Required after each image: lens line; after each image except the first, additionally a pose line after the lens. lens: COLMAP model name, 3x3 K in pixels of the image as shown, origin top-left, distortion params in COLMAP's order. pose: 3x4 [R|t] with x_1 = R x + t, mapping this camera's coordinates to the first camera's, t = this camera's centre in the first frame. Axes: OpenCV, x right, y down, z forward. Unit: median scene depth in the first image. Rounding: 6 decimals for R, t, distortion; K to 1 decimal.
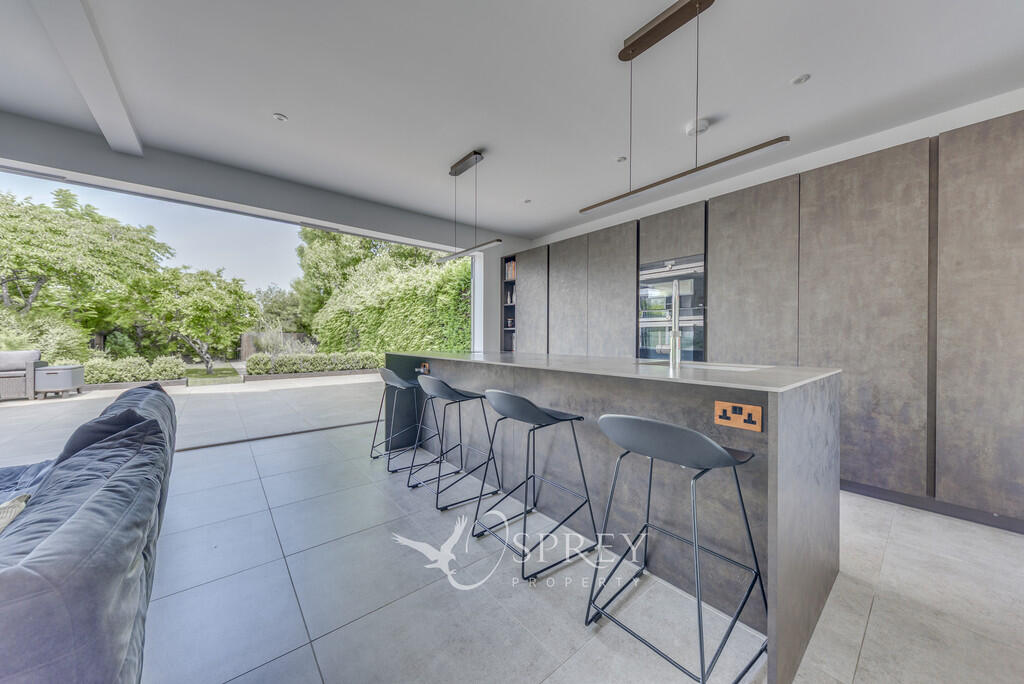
lens RADIAL K [[352.5, 0, 516.5], [0, 352.5, 341.1], [0, 0, 1]] dist [0.008965, -0.000116]
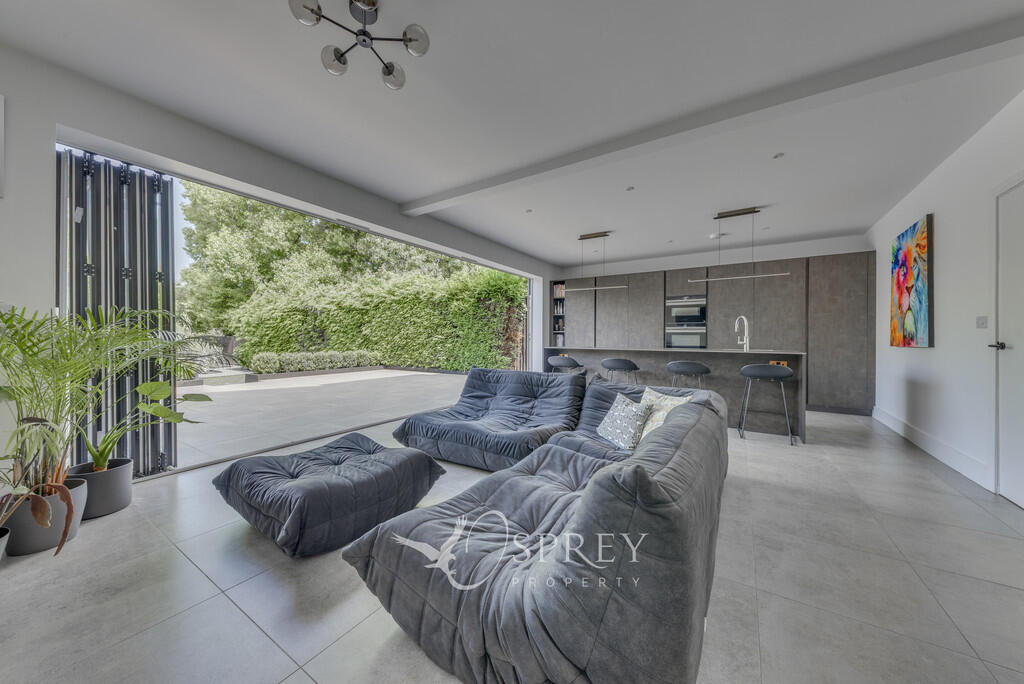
lens RADIAL K [[353.5, 0, 513.6], [0, 353.5, 338.3], [0, 0, 1]] dist [0.016848, 0.000002]
pose [[0.956361, 0.001794, 0.292181, -0.598775], [-0.000075, 0.999983, -0.005895, 0.000090], [-0.292187, 0.005616, 0.956345, -0.308147]]
